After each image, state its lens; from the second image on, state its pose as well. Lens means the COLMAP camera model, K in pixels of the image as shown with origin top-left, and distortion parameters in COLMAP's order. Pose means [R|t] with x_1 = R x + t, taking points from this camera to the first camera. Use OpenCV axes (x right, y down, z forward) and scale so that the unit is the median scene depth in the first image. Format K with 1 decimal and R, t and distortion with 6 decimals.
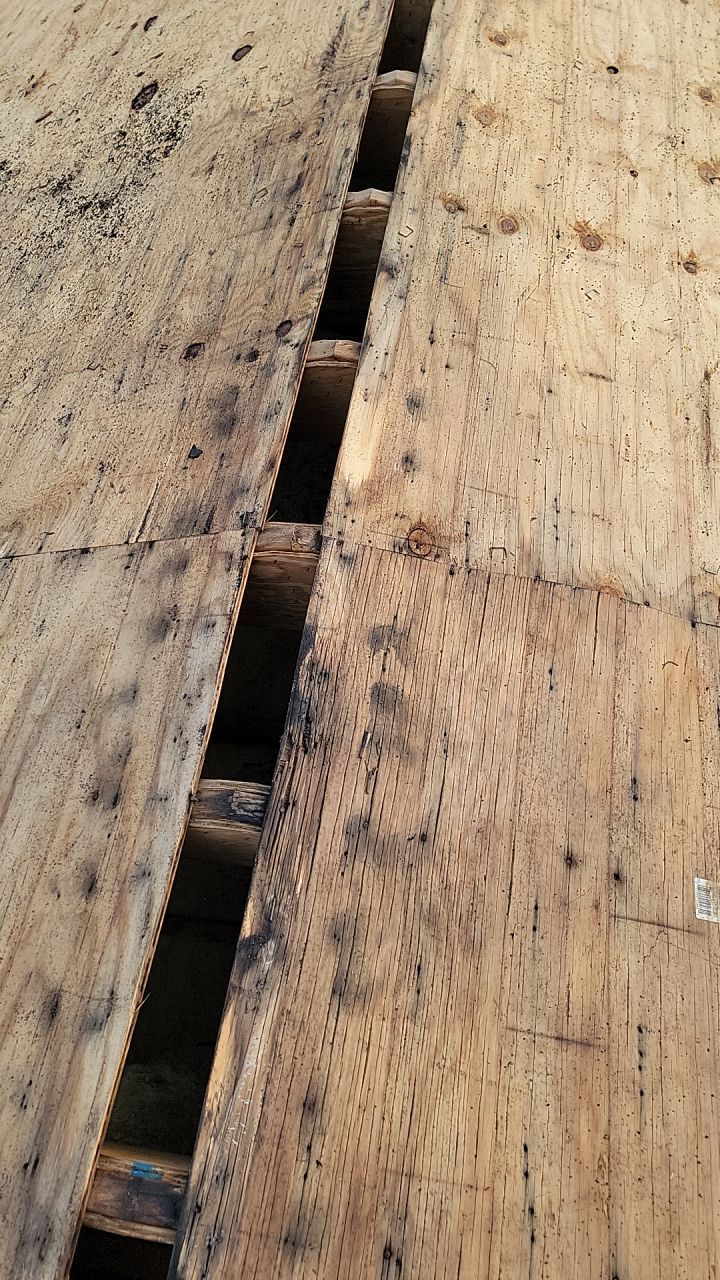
lens RADIAL K [[894.0, 0, 360.0], [0, 894.0, 640.0], [0, 0, 1]] dist [0.094219, -0.087362]
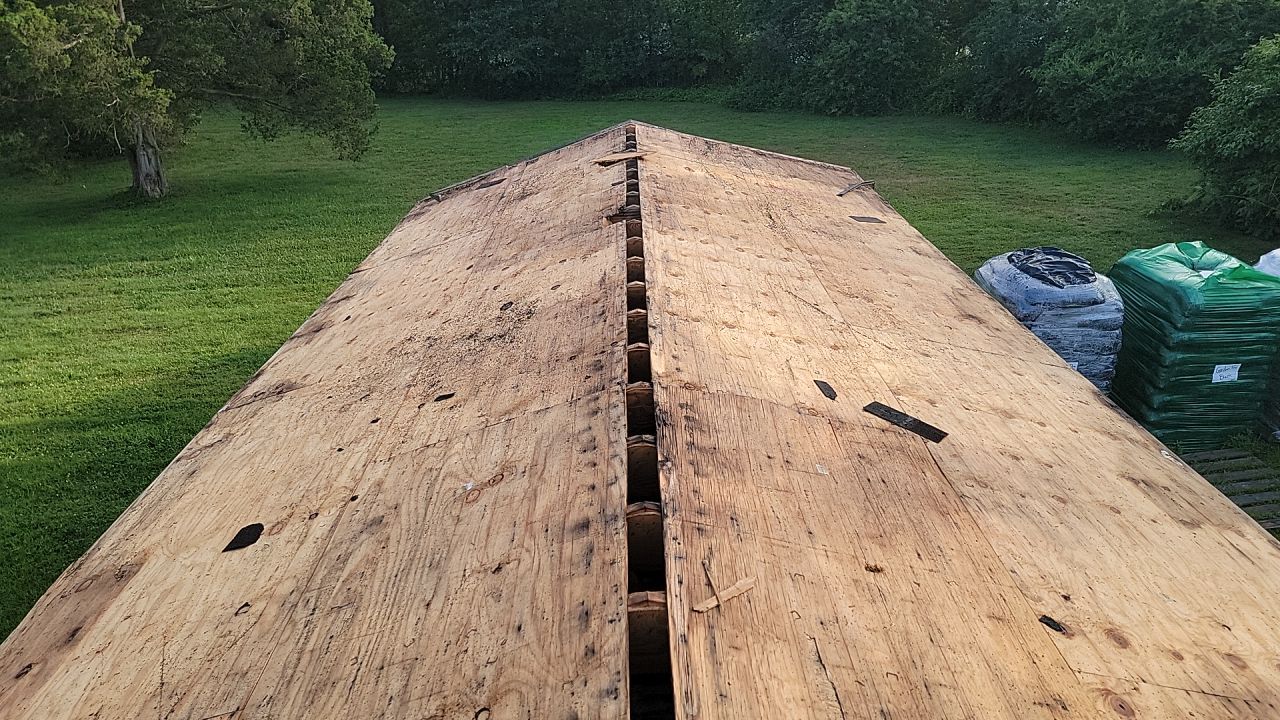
lens RADIAL K [[883.8, 0, 632.0], [0, 883.8, 361.7], [0, 0, 1]] dist [0.101170, -0.084370]
pose [[0.987430, -0.021003, 0.156655, -0.483527], [0.108992, 0.808269, -0.578638, 1.261614], [-0.114466, 0.588439, 0.800398, -1.025090]]
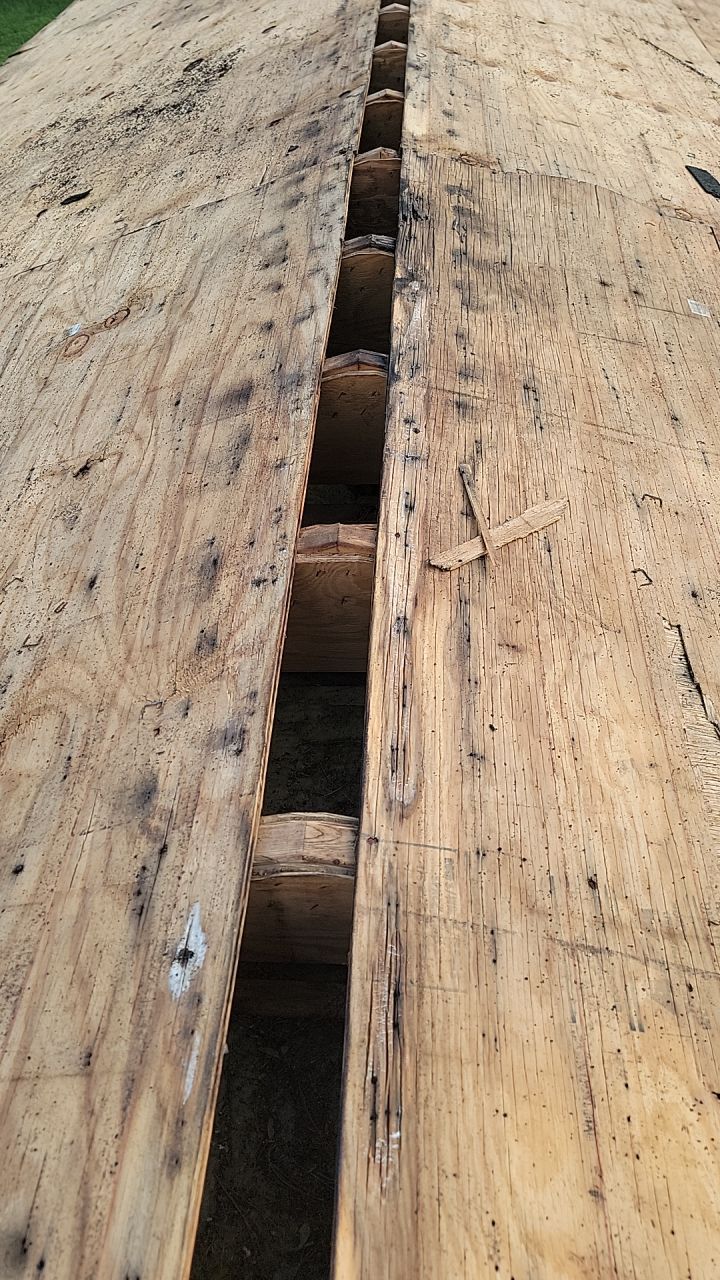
lens RADIAL K [[883.8, 0, 354.7], [0, 883.8, 648.8], [0, 0, 1]] dist [0.101170, -0.084370]
pose [[0.995582, -0.042638, 0.083661, -0.264643], [0.059527, 0.975640, -0.211148, 0.934814], [-0.072620, 0.215195, 0.973867, -0.214371]]
